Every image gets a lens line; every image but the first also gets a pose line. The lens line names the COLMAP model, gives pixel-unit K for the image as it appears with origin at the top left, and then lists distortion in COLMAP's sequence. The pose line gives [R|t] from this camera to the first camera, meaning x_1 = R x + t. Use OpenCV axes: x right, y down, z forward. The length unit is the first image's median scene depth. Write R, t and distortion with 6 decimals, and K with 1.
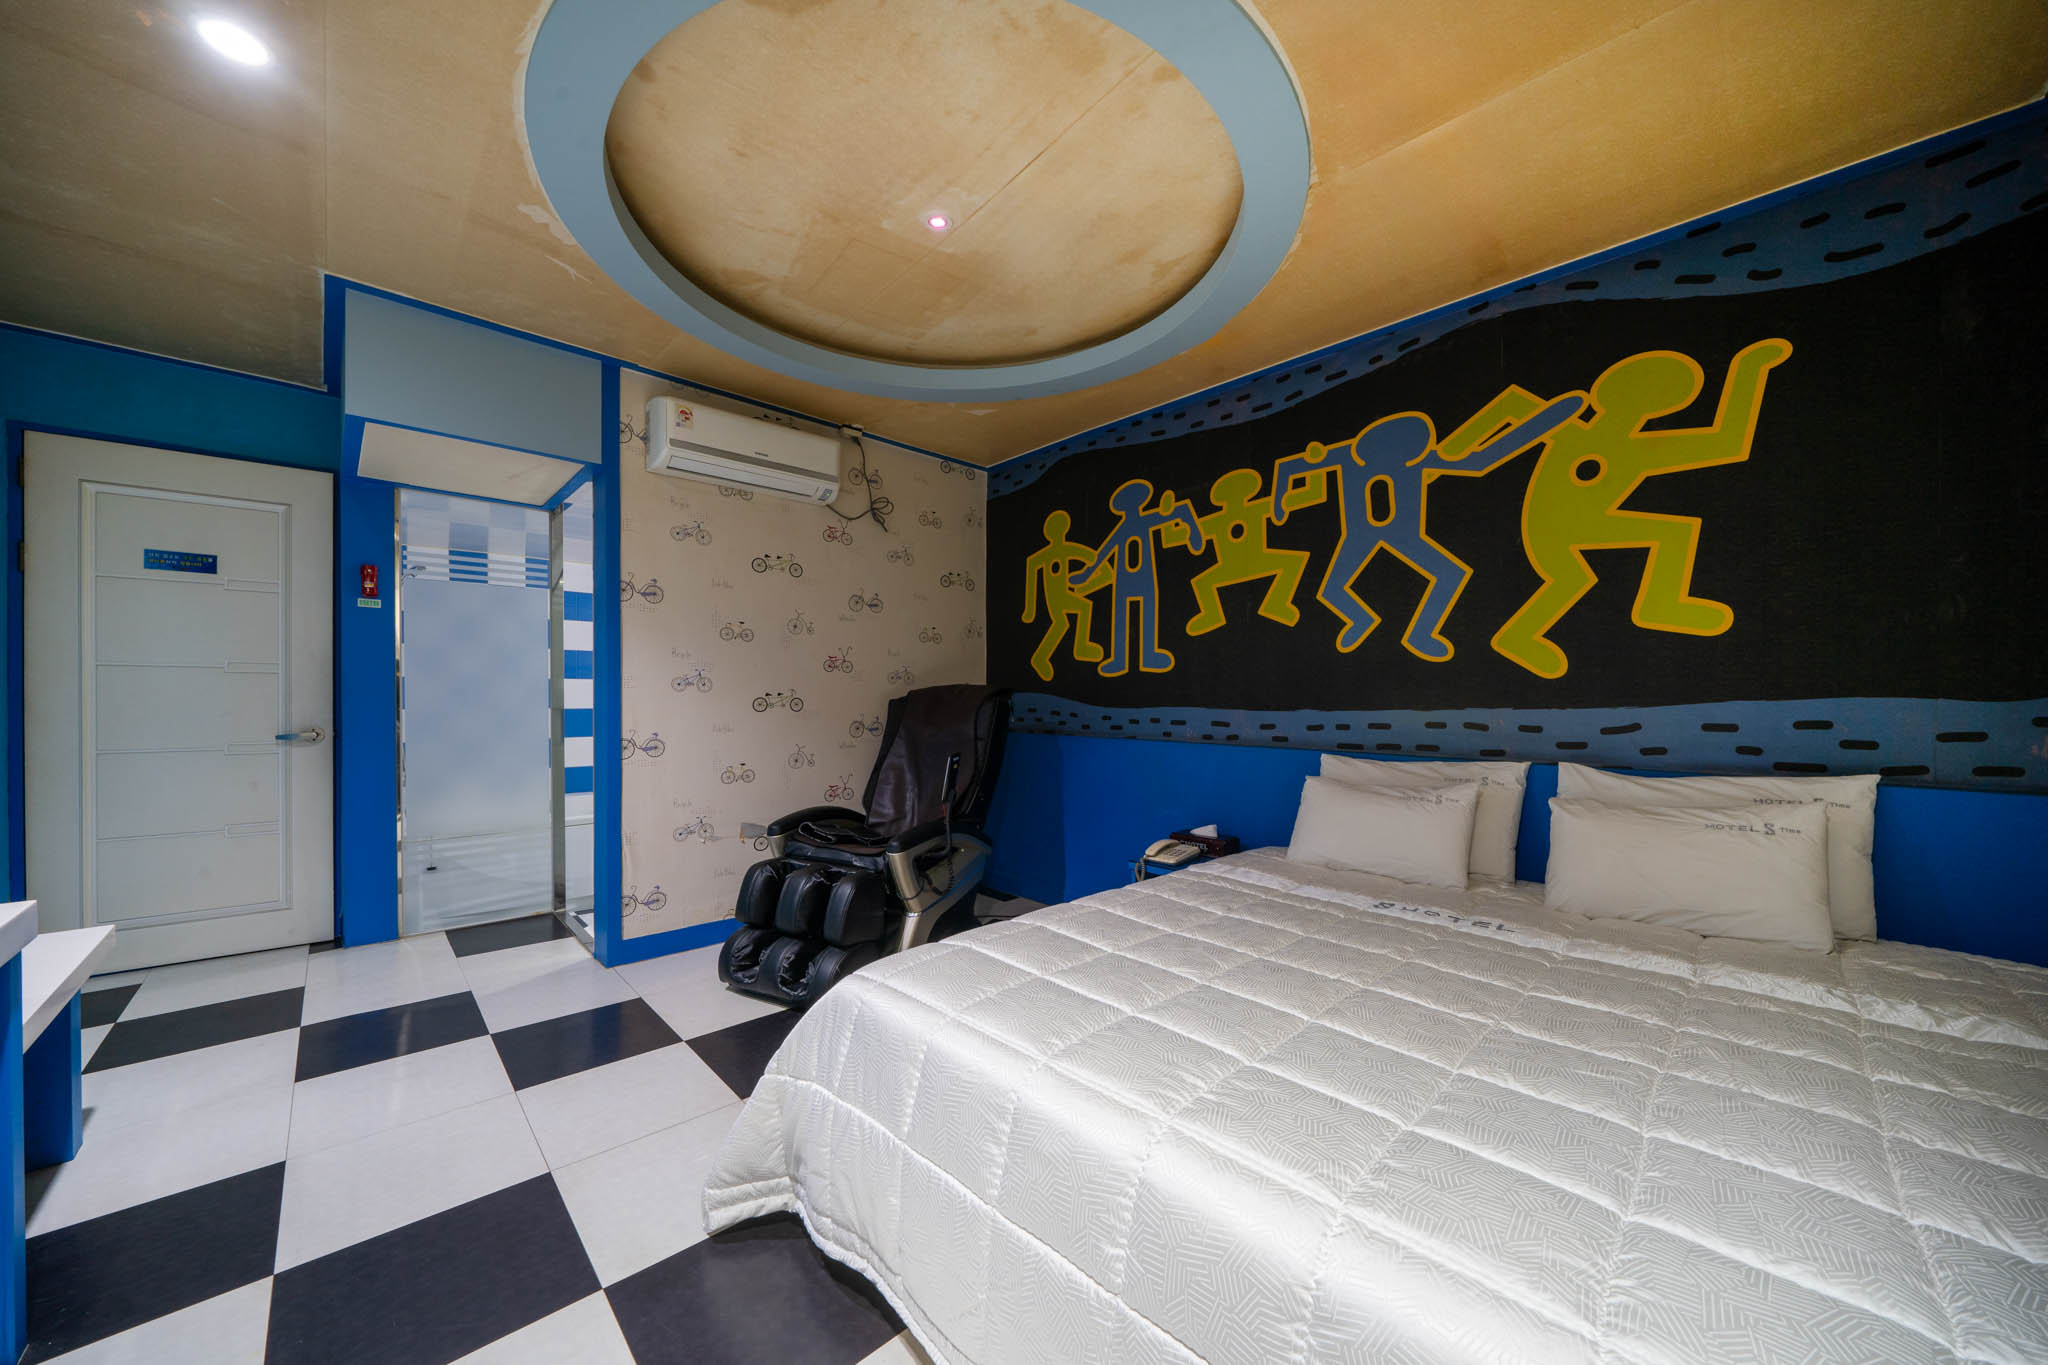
lens RADIAL K [[721.7, 0, 1019.5], [0, 721.7, 695.6], [0, 0, 1]] dist [-0.000675, -0.000148]
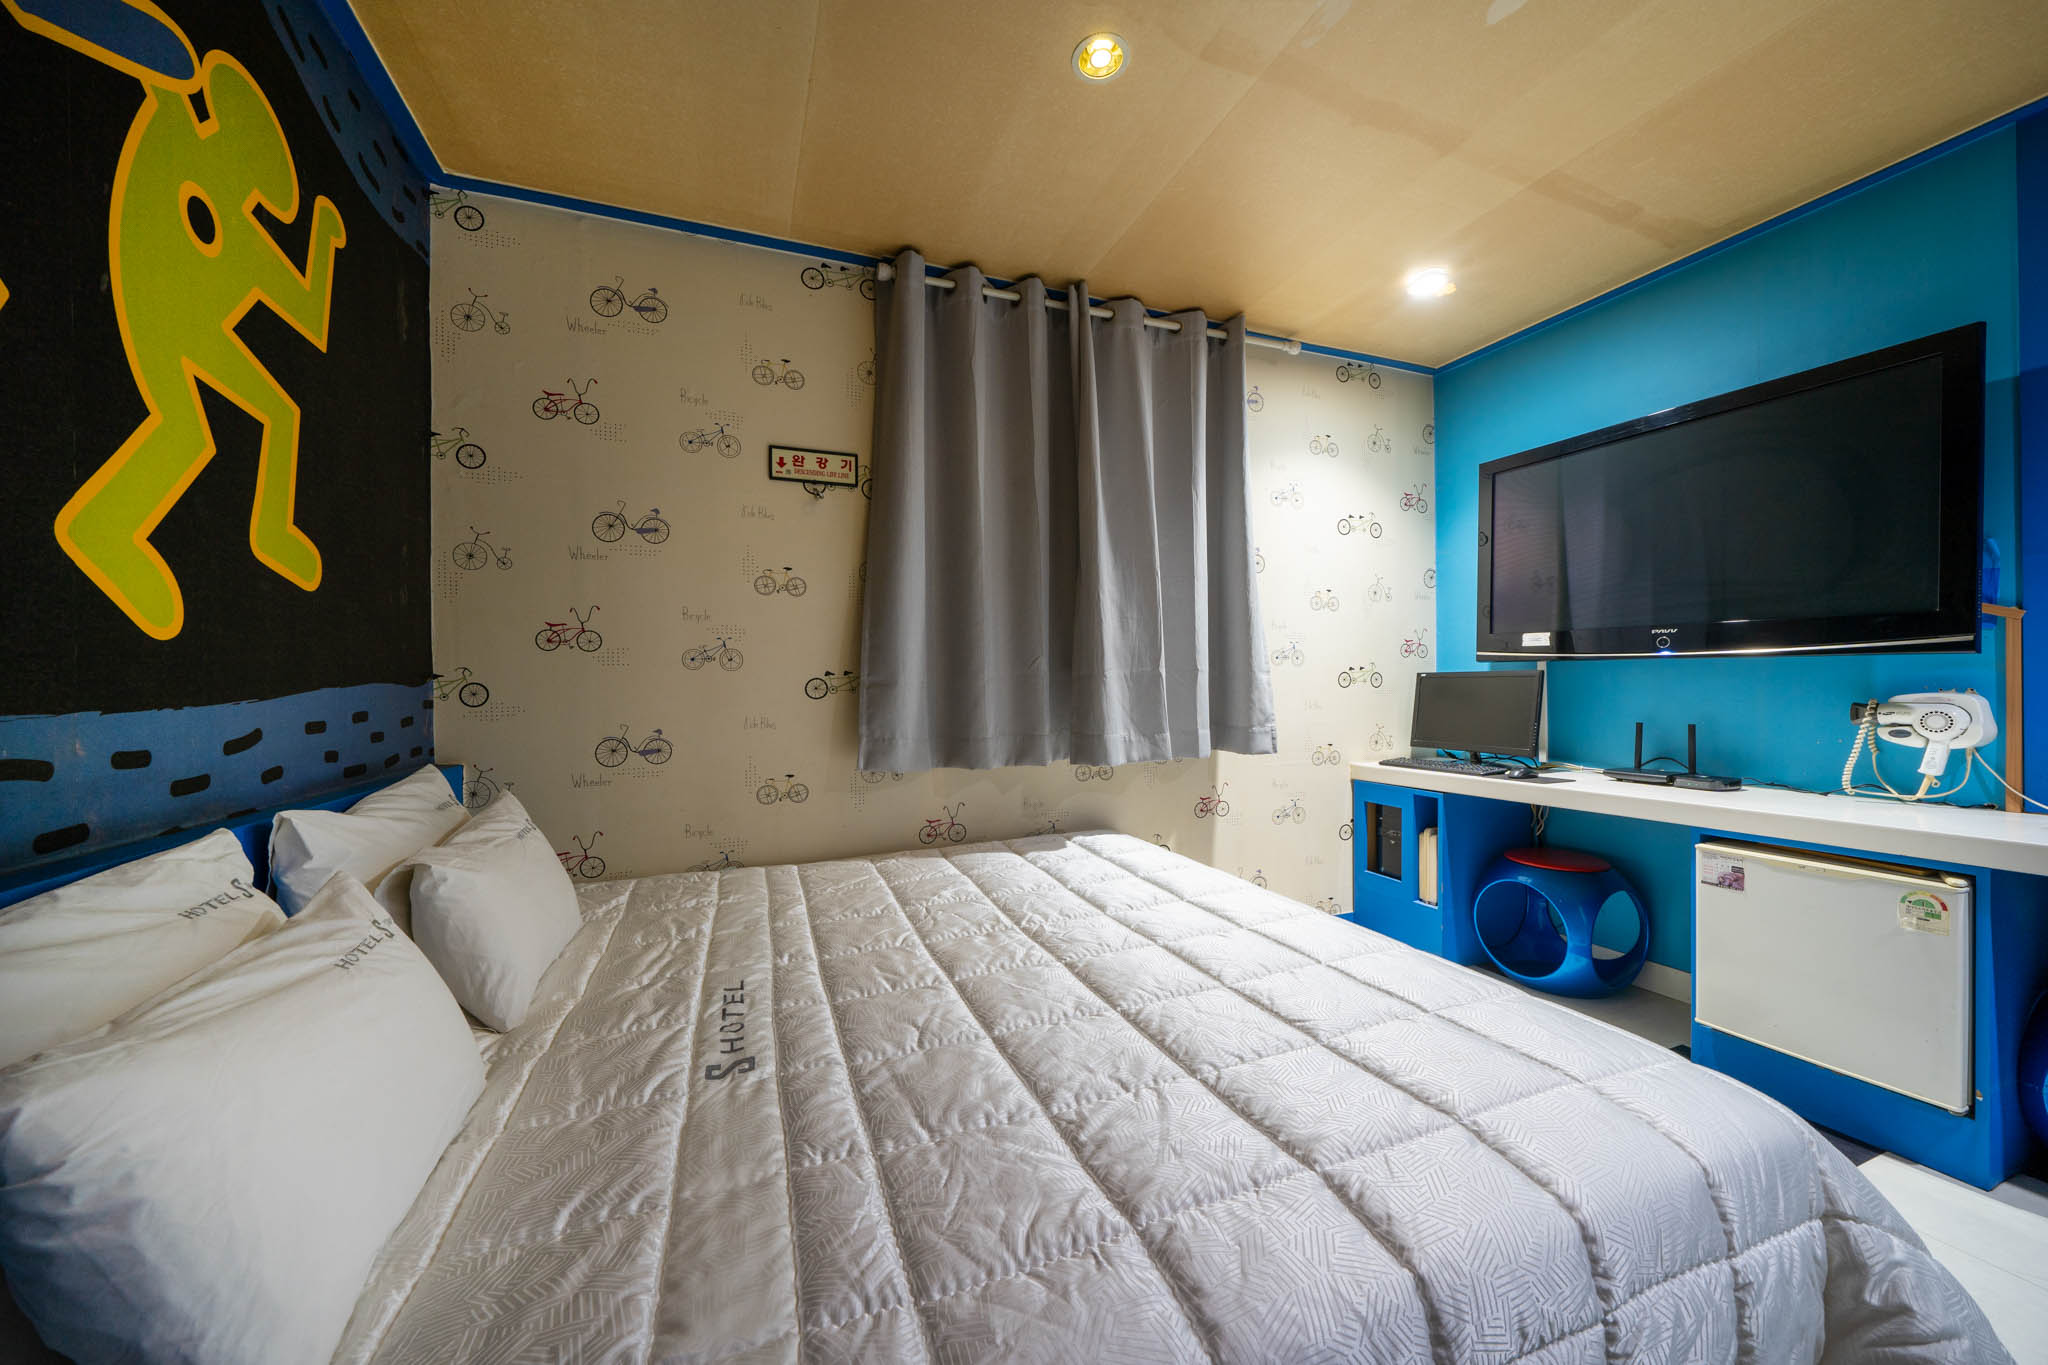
lens RADIAL K [[712.0, 0, 1024.0], [0, 712.0, 682.5], [0, 0, 1]] dist [0.000055, 0.000018]
pose [[-0.922741, 0.010039, 0.385291, 0.064451], [0.011003, 0.999939, 0.000297, 0.005985], [-0.385264, 0.004514, -0.922795, 0.916143]]
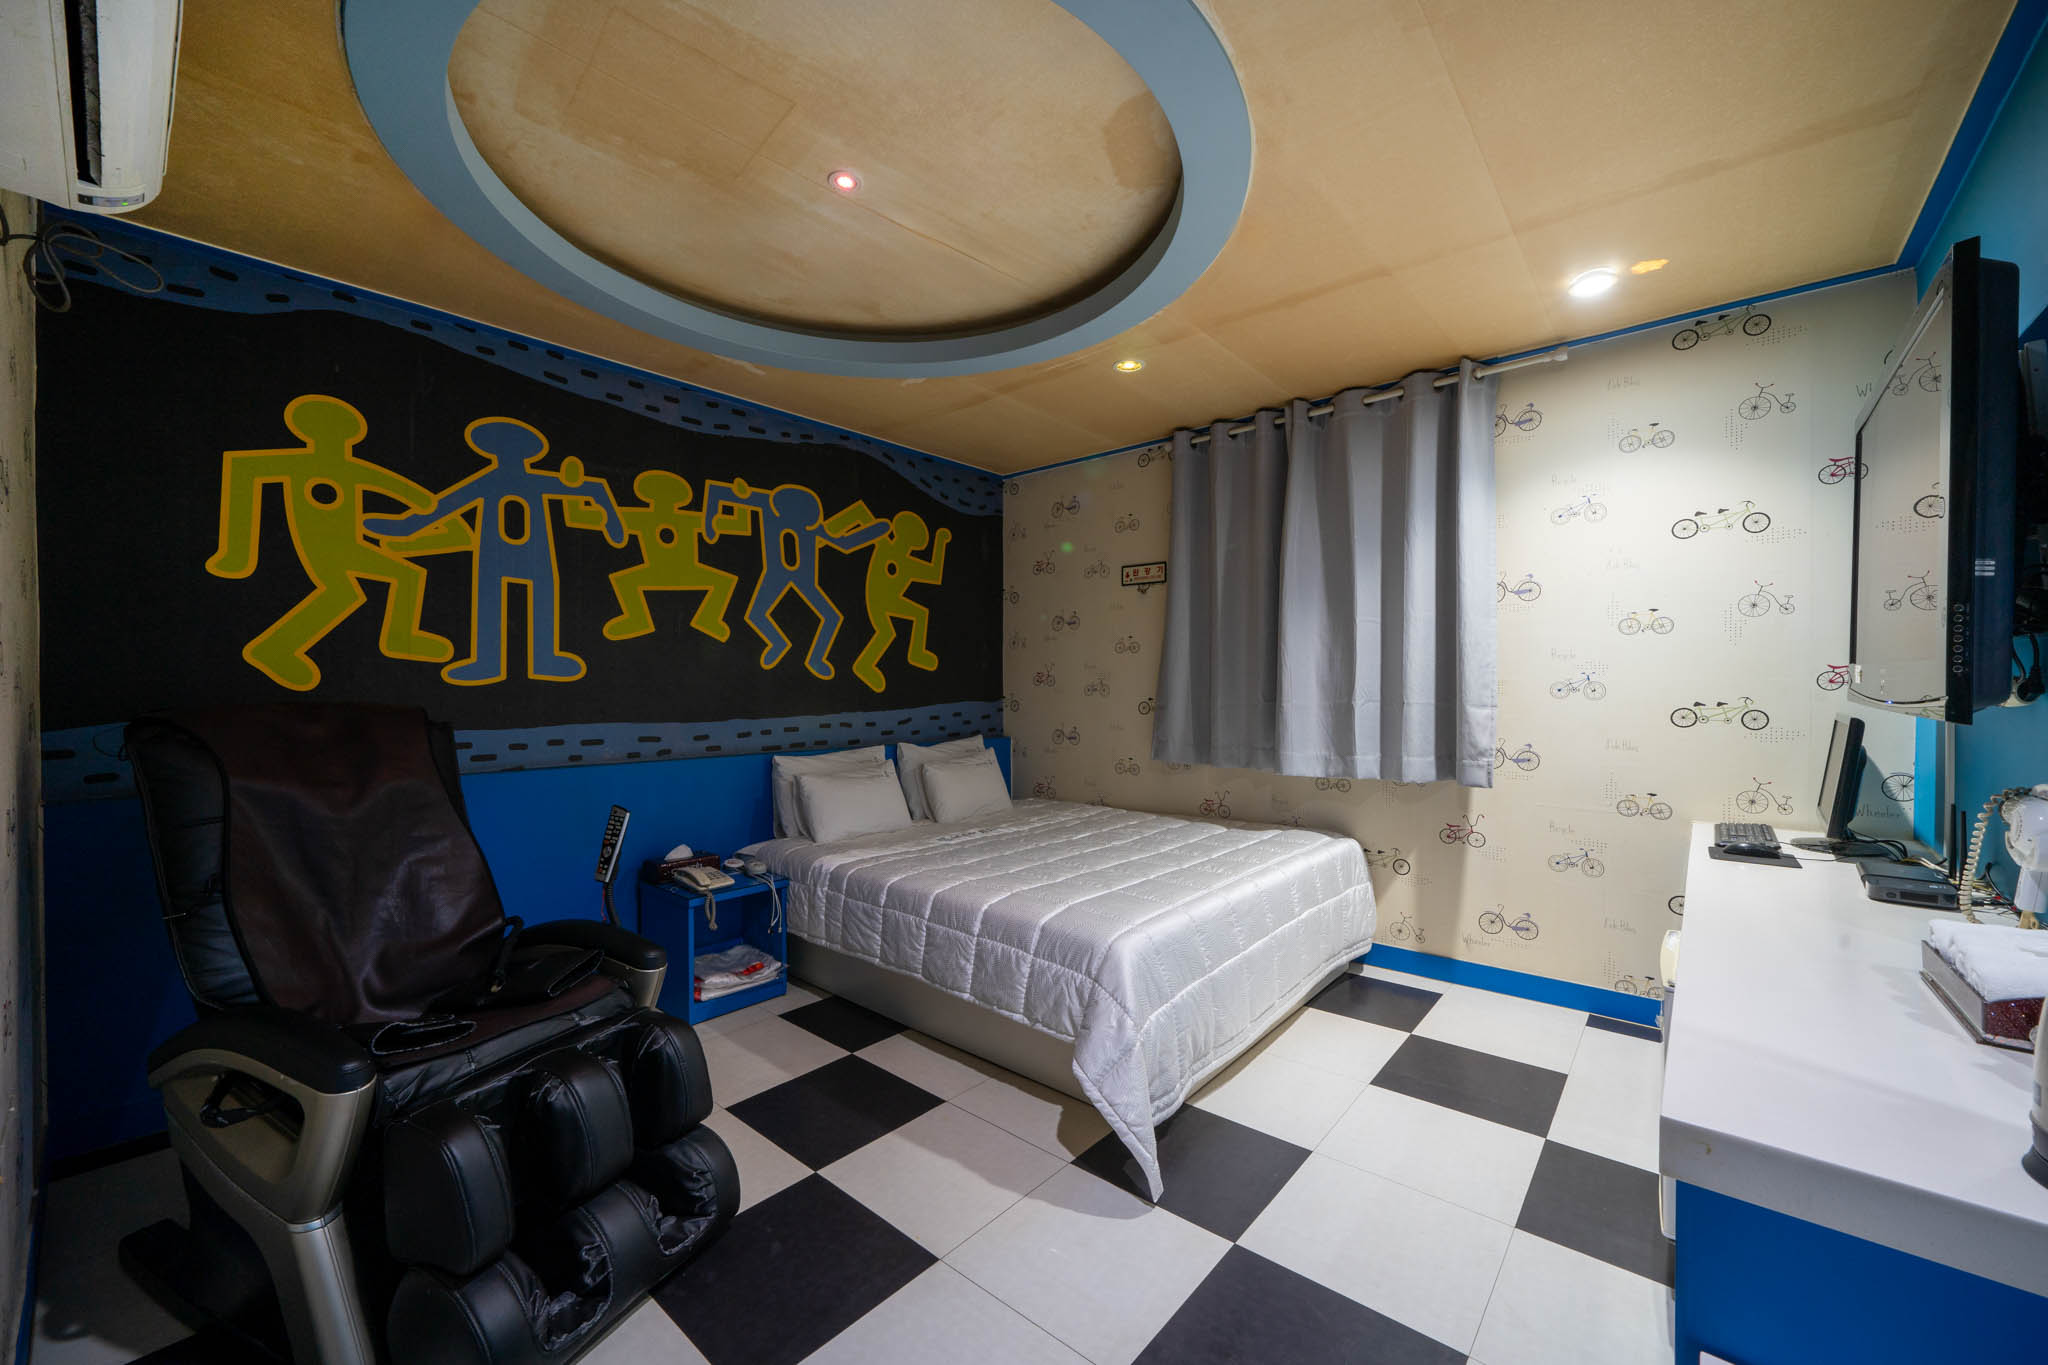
lens RADIAL K [[792.6, 0, 1014.4], [0, 792.6, 685.6], [0, 0, 1]] dist [-0.001004, -0.000071]
pose [[-0.089385, -0.002299, 0.995995, -0.808645], [0.001063, 0.999997, 0.002404, -0.032738], [-0.995997, 0.001274, -0.089382, 0.655351]]
